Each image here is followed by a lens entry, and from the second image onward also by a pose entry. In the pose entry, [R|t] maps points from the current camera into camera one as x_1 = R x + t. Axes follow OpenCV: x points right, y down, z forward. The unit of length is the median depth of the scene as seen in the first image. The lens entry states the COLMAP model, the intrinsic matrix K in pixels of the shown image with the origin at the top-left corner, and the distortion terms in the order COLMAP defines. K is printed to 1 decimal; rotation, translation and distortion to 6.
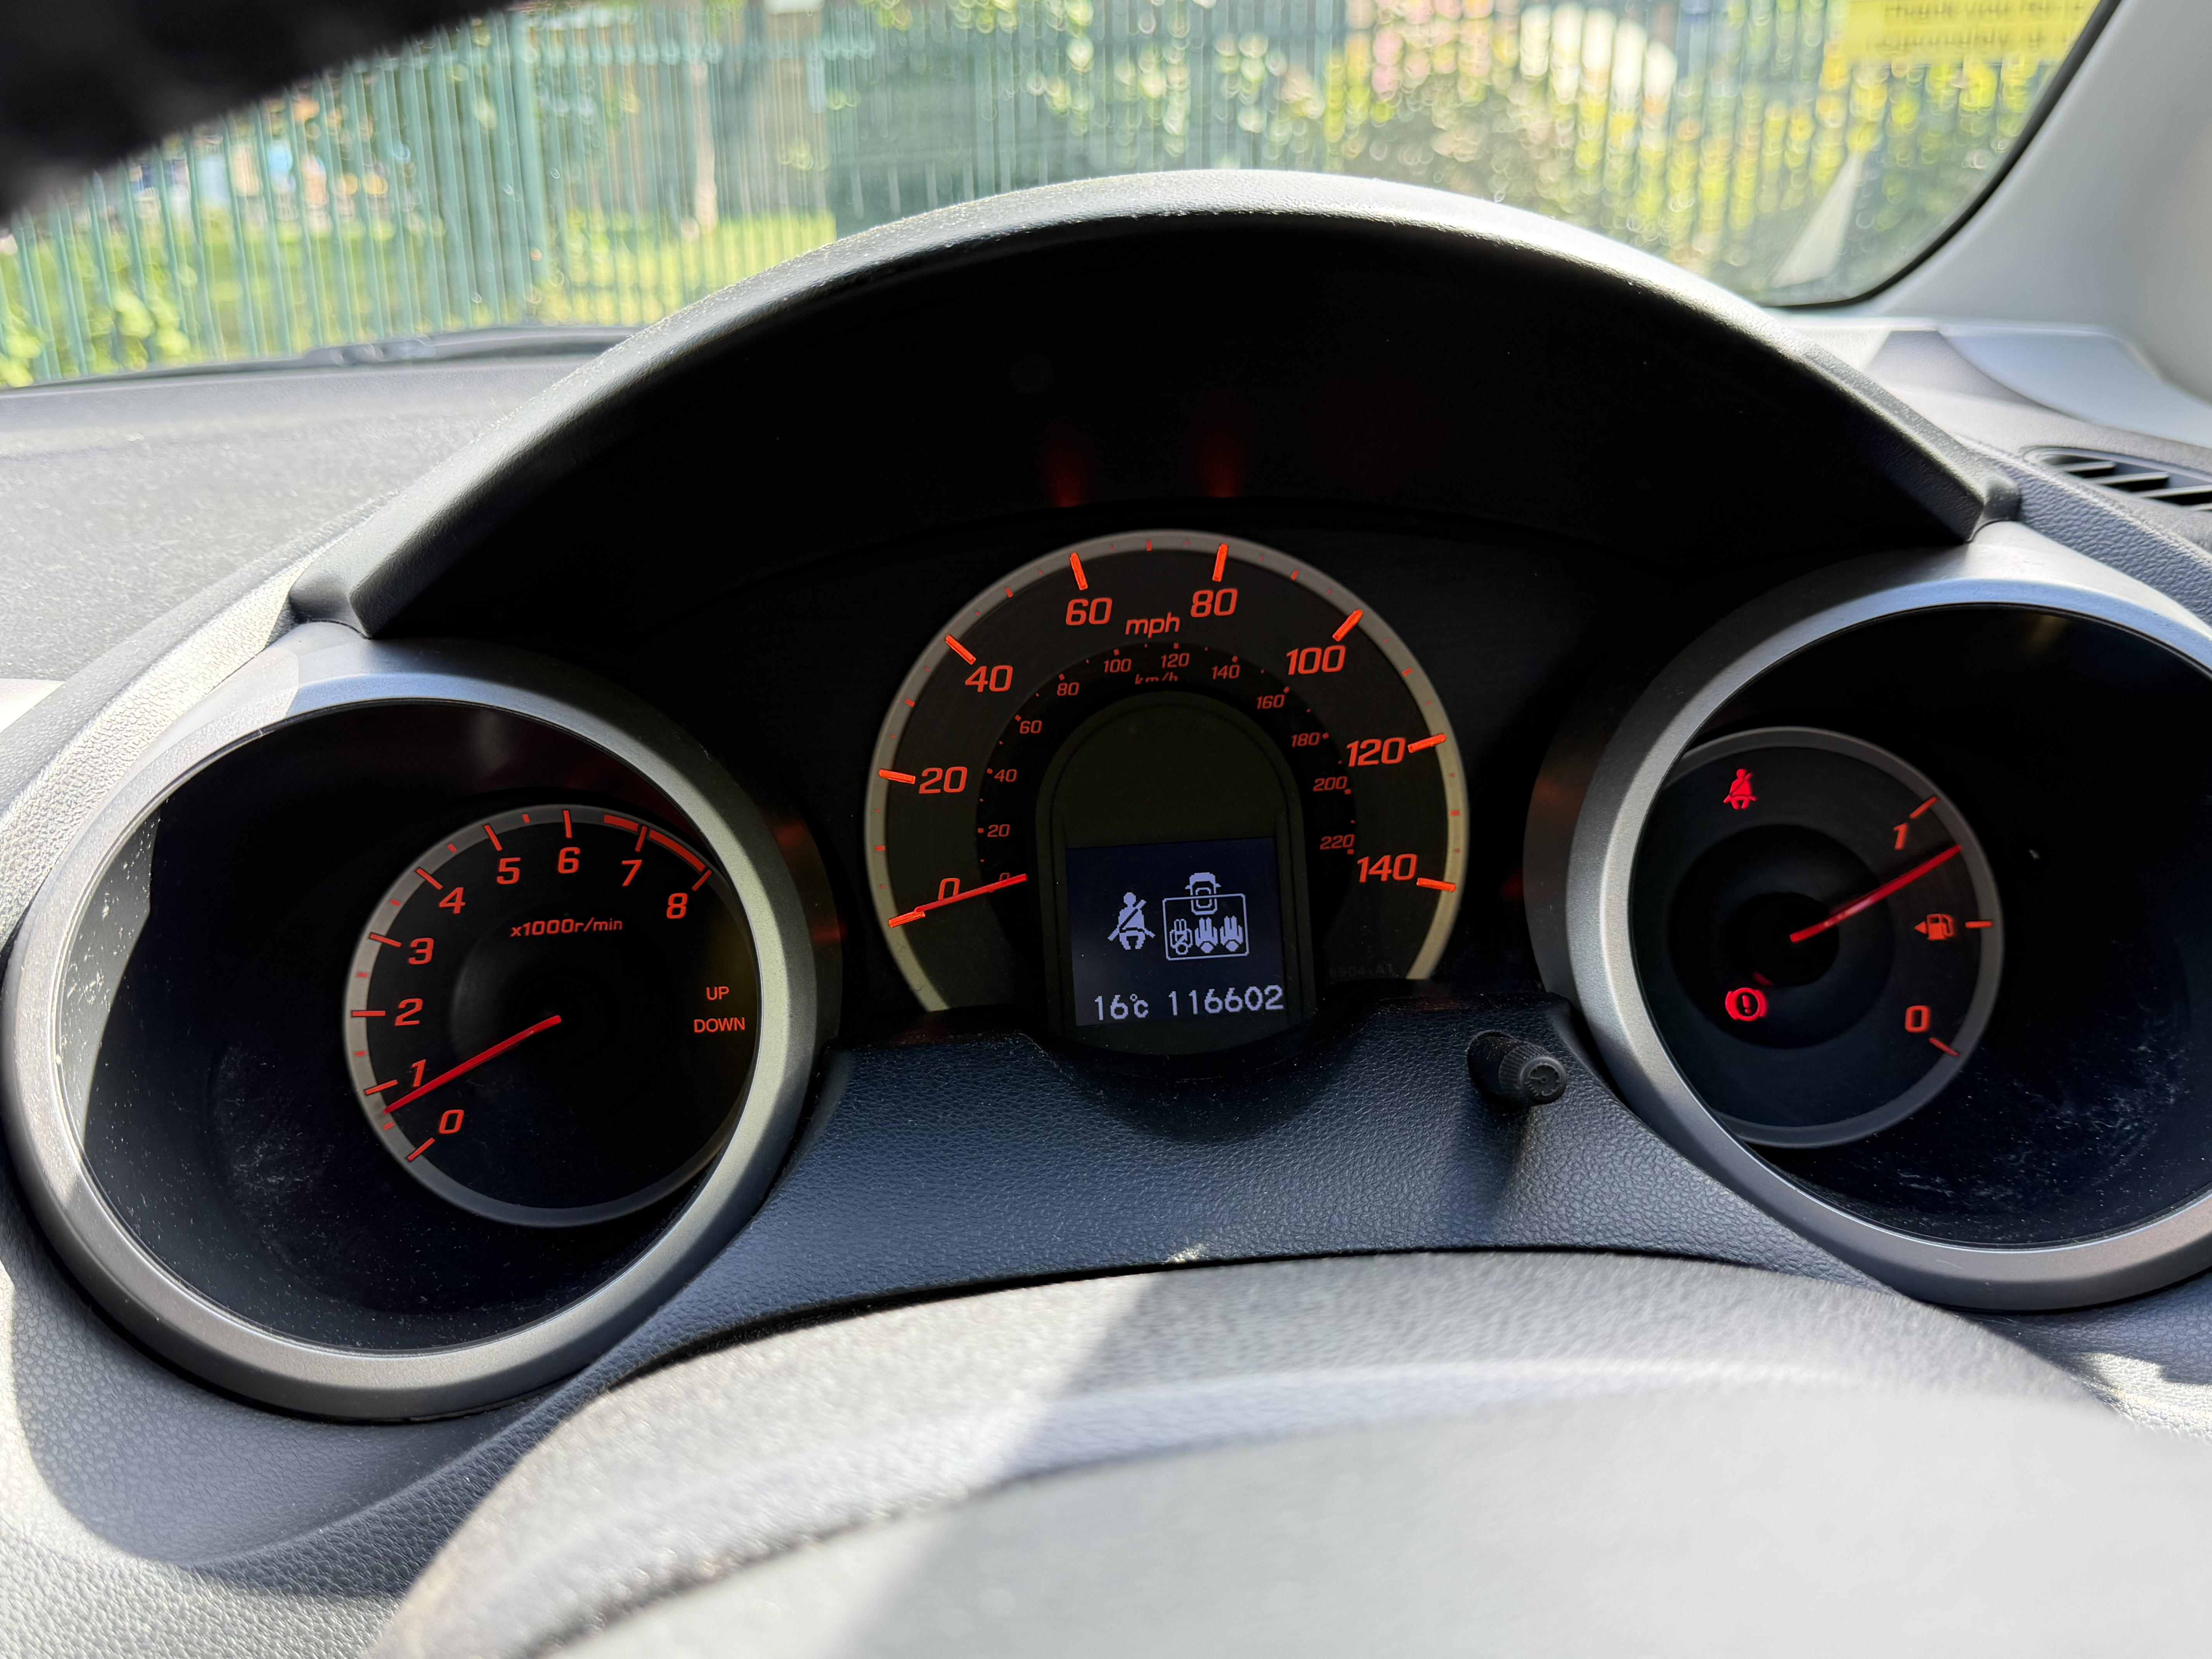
lens RADIAL K [[1903.0, 0, 1106.0], [0, 1903.0, 829.5], [0, 0, 1]] dist [0.018891, -0.005823]
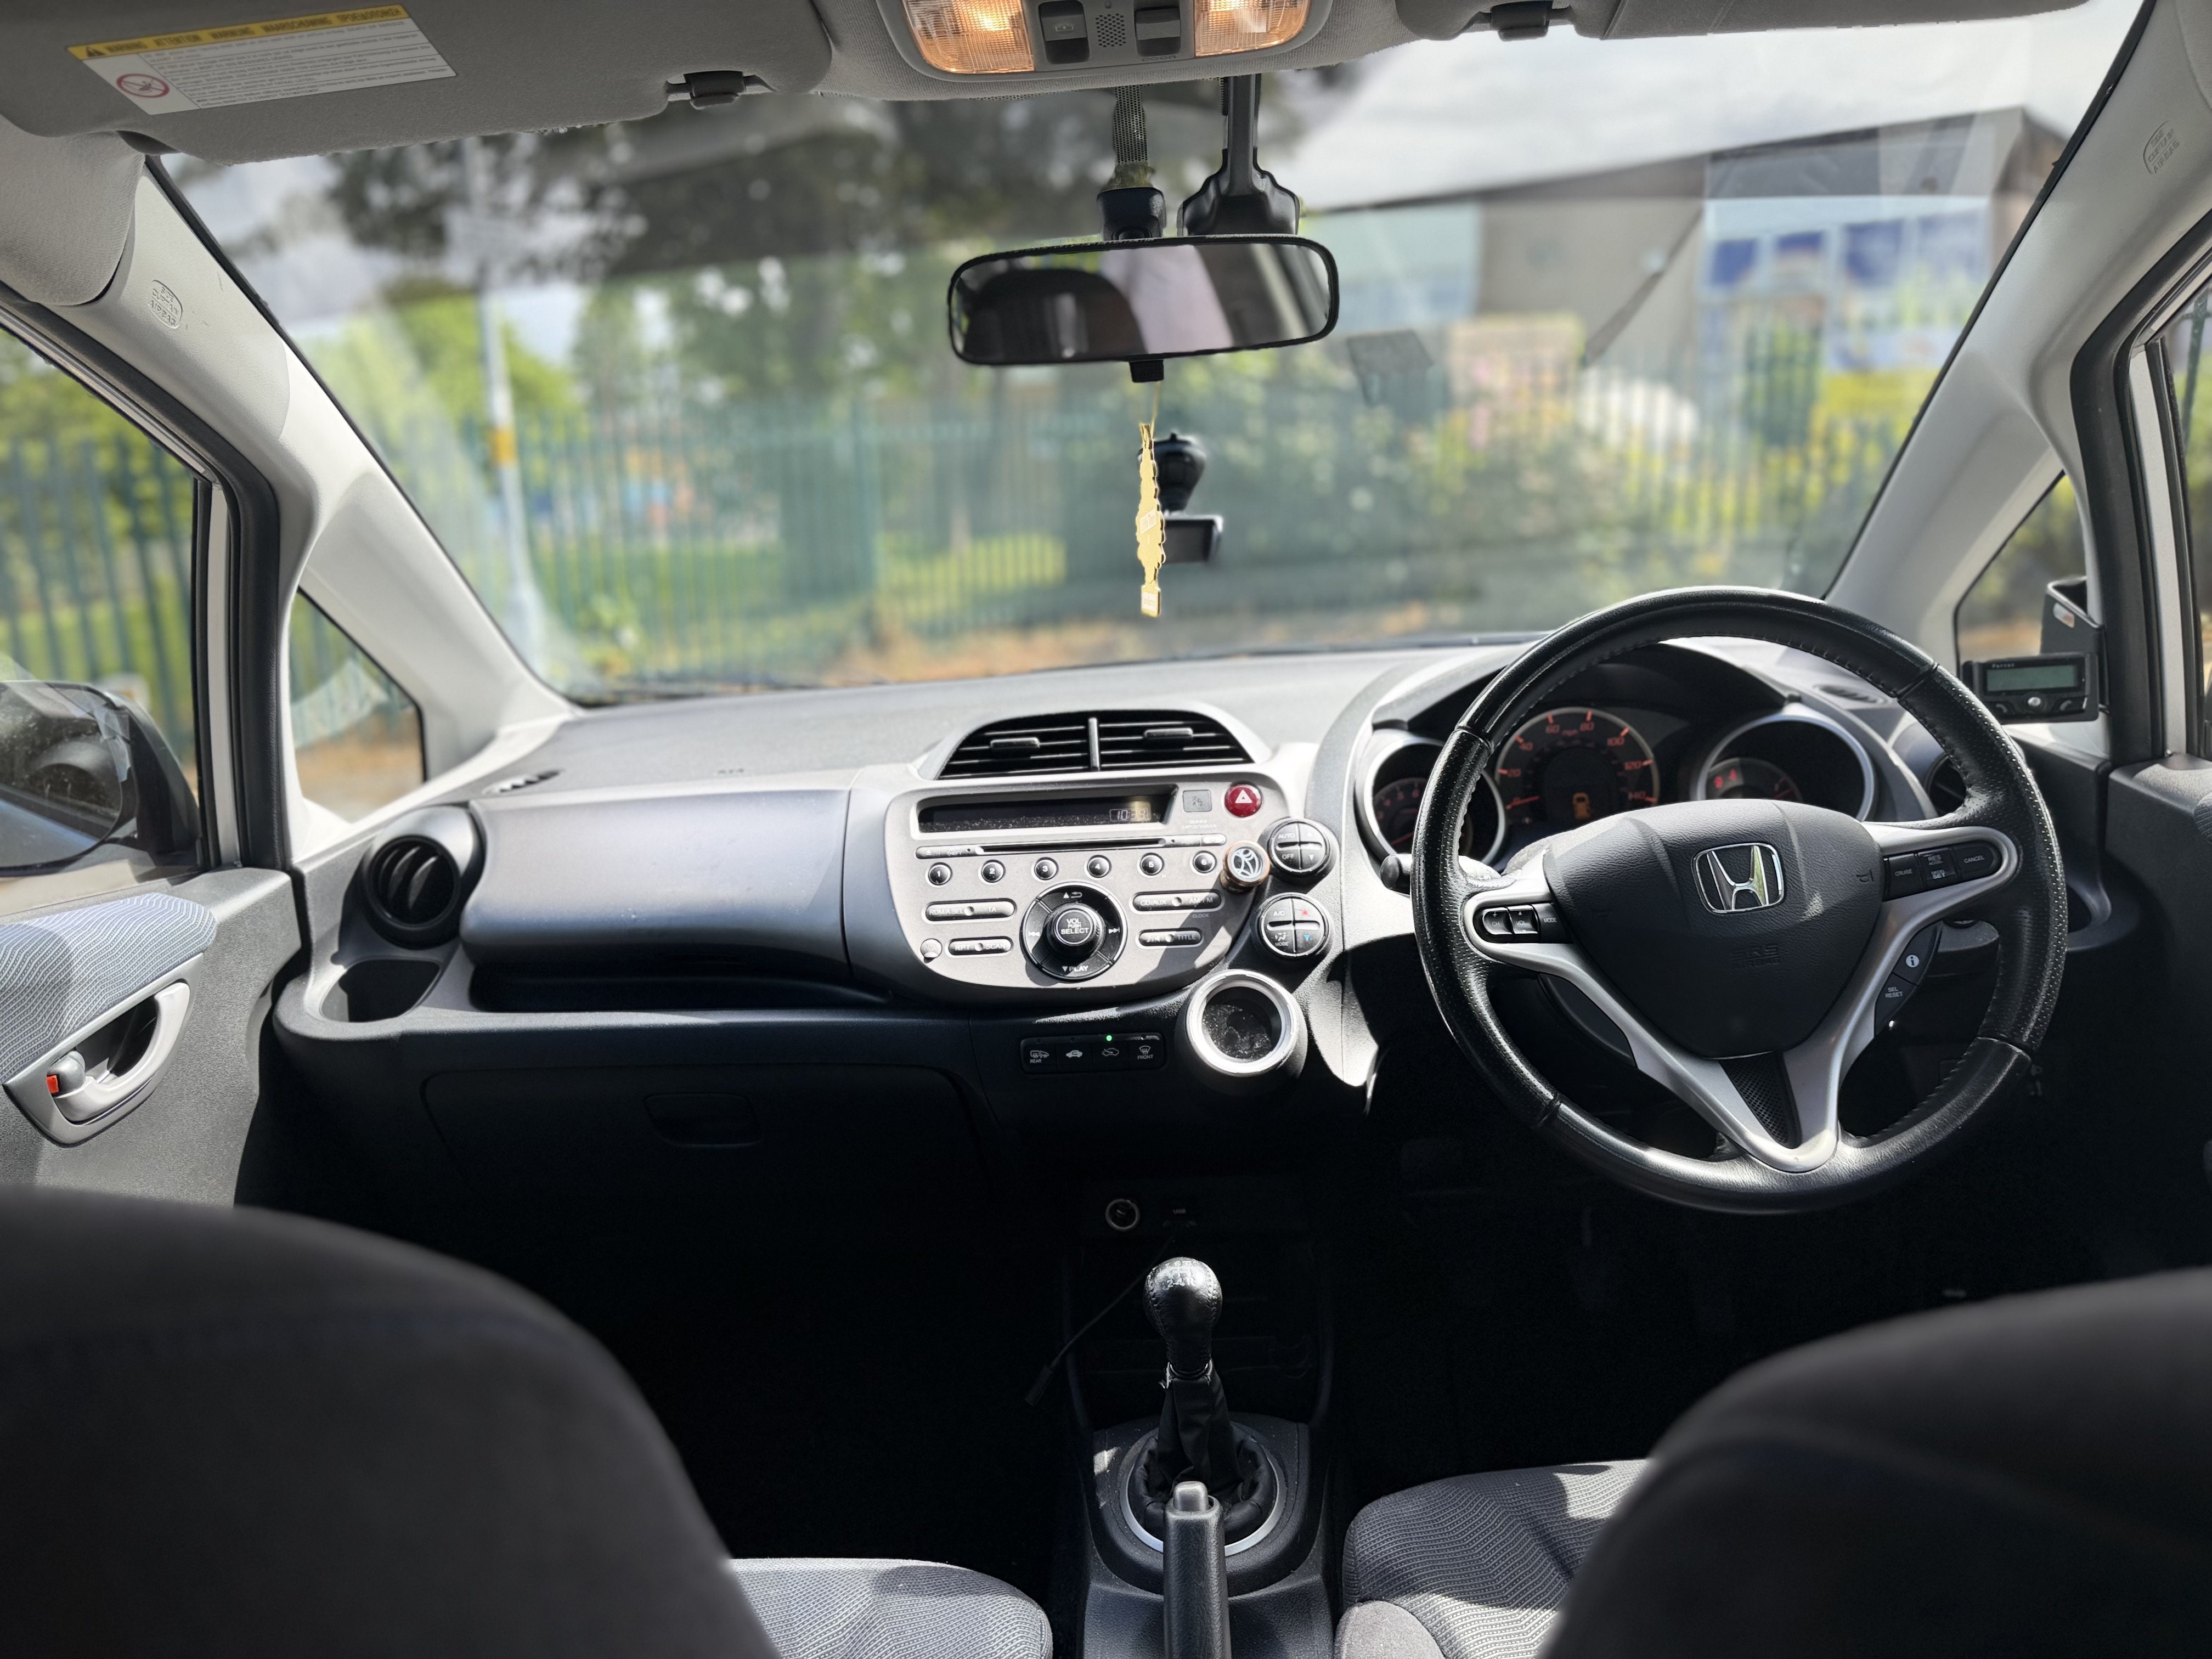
lens RADIAL K [[1539.1, 0, 1092.2], [0, 1539.1, 835.3], [0, 0, 1]] dist [0.127089, -0.266965]
pose [[0.996066, 0.002466, -0.088578, -0.651231], [-0.012399, 0.993657, -0.111767, 0.455163], [0.087741, 0.112425, 0.989779, -2.134075]]
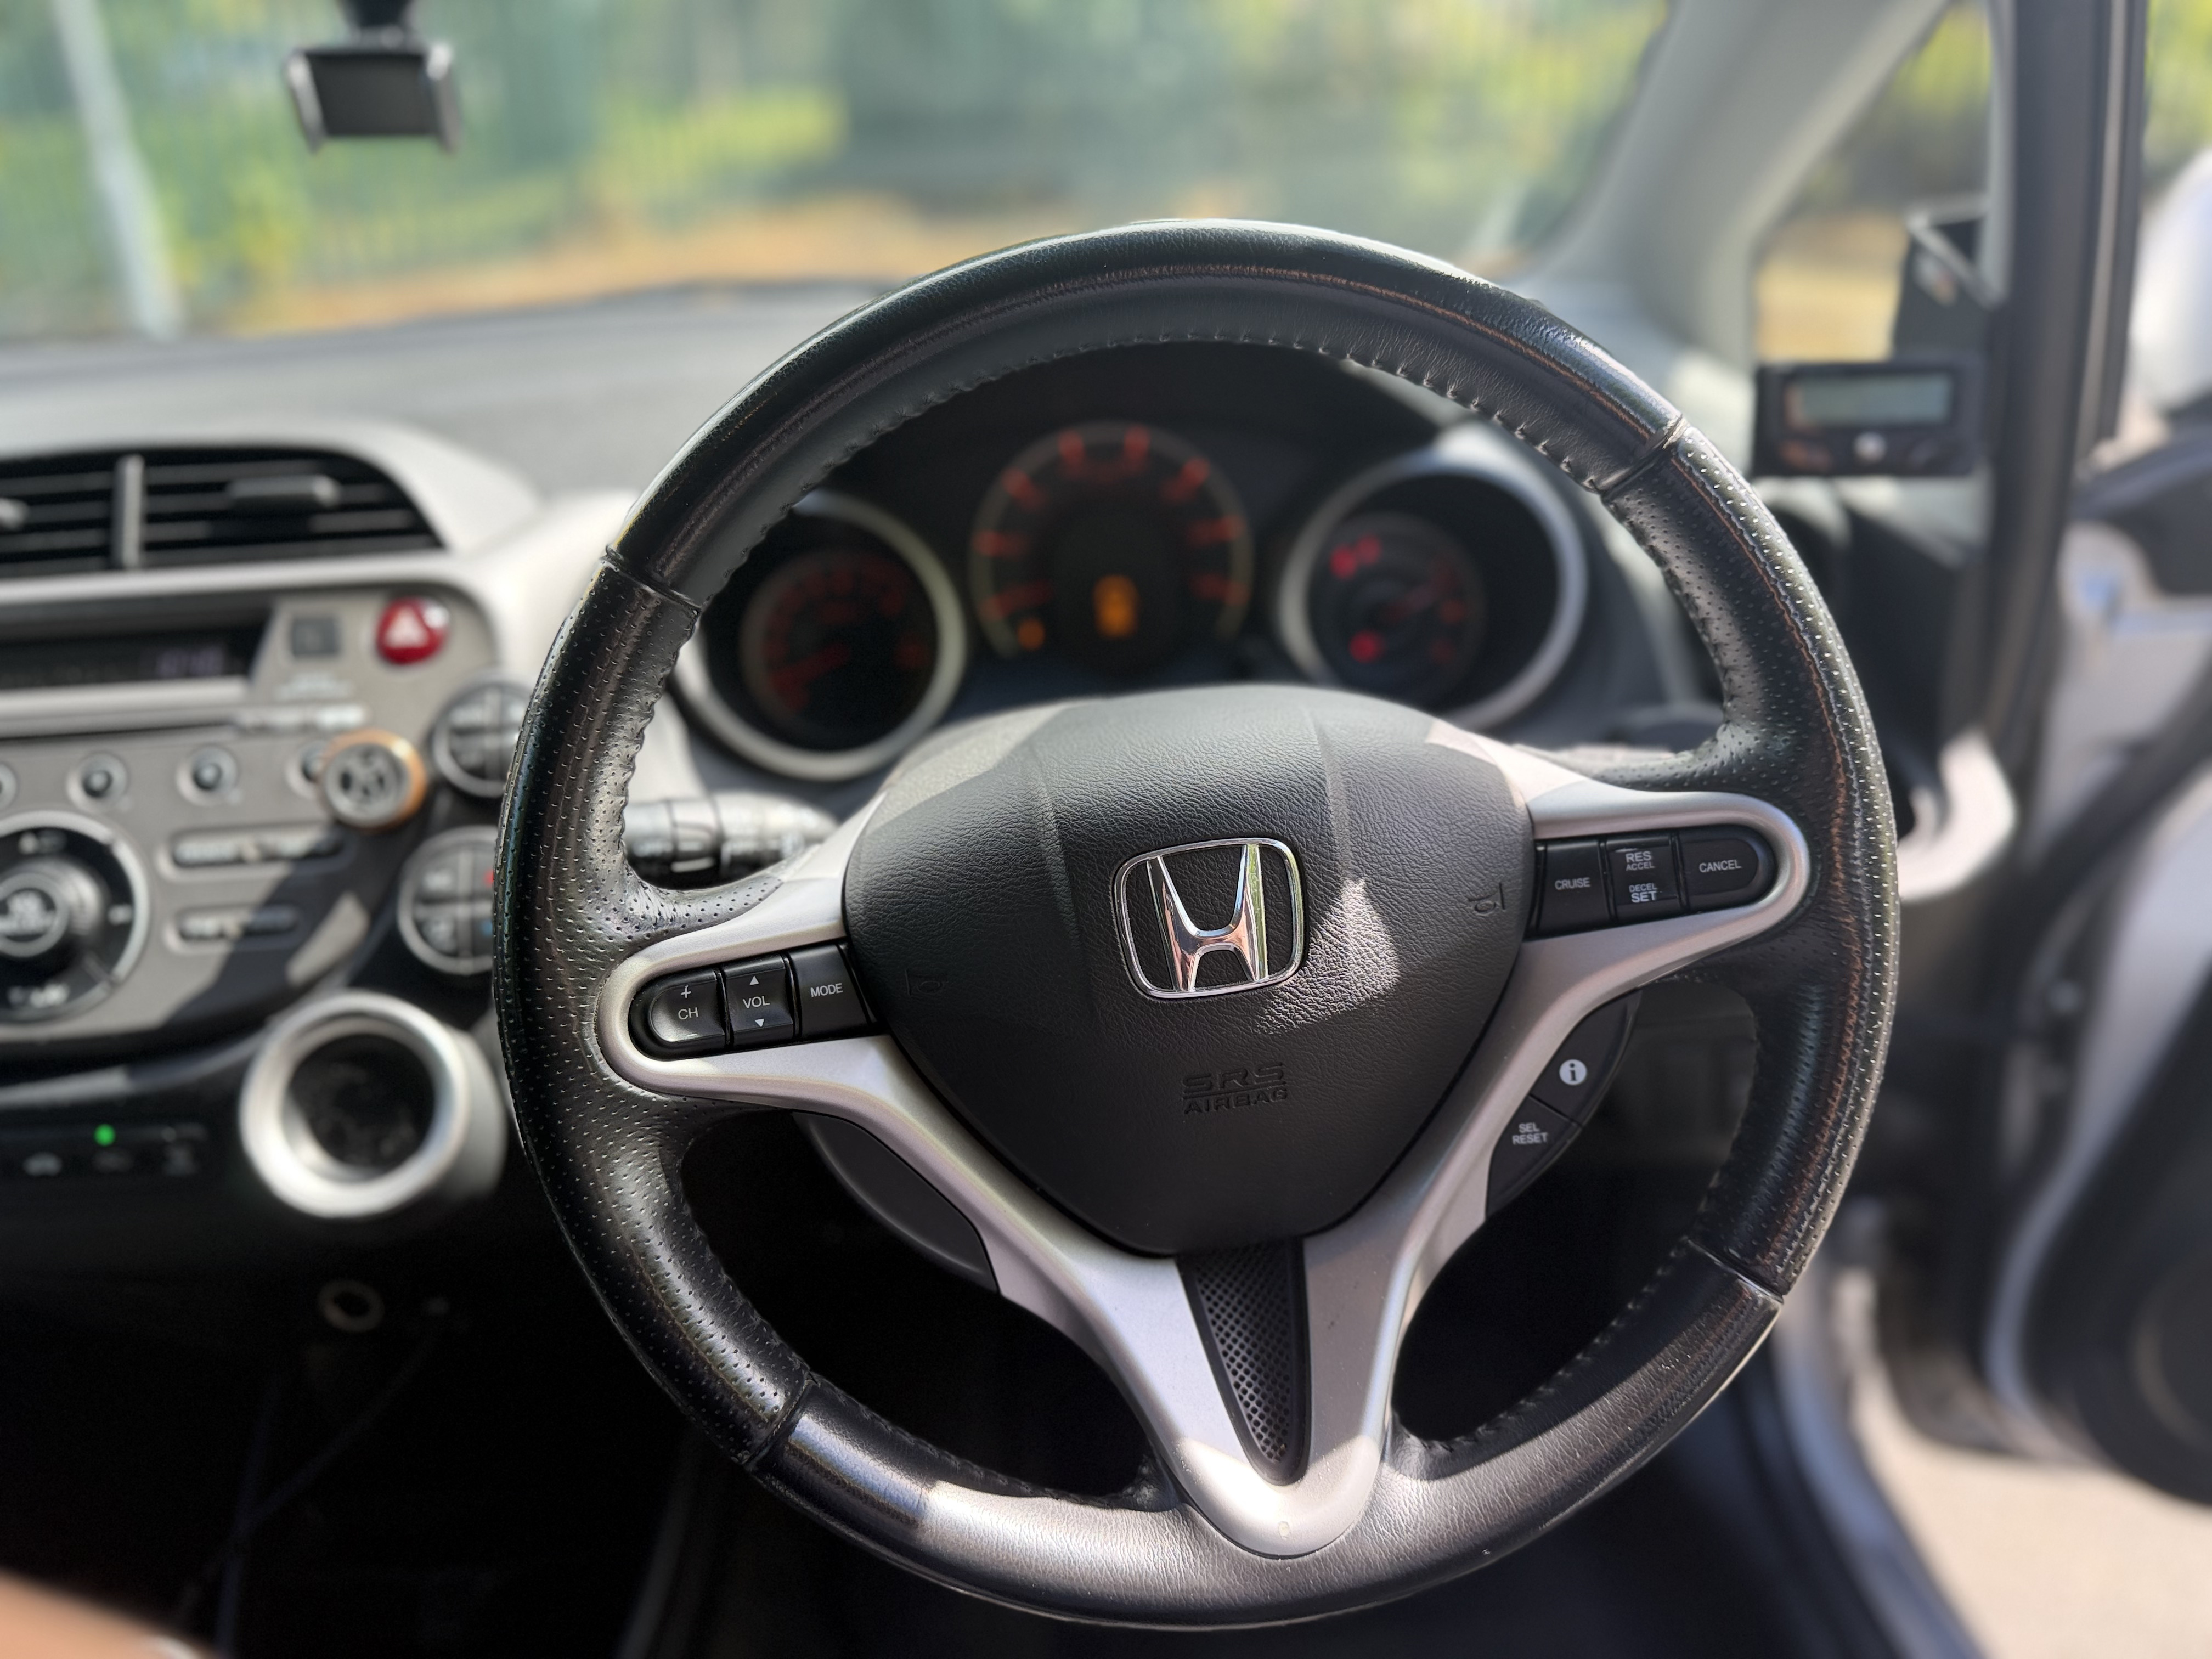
lens RADIAL K [[1540.3, 0, 1110.7], [0, 1540.3, 873.6], [0, 0, 1]] dist [-0.022173, 0.001154]
pose [[0.999492, -0.003214, 0.031714, -0.026712], [-0.001346, 0.989764, 0.142704, 0.092089], [-0.031848, -0.142674, 0.989257, -0.801422]]
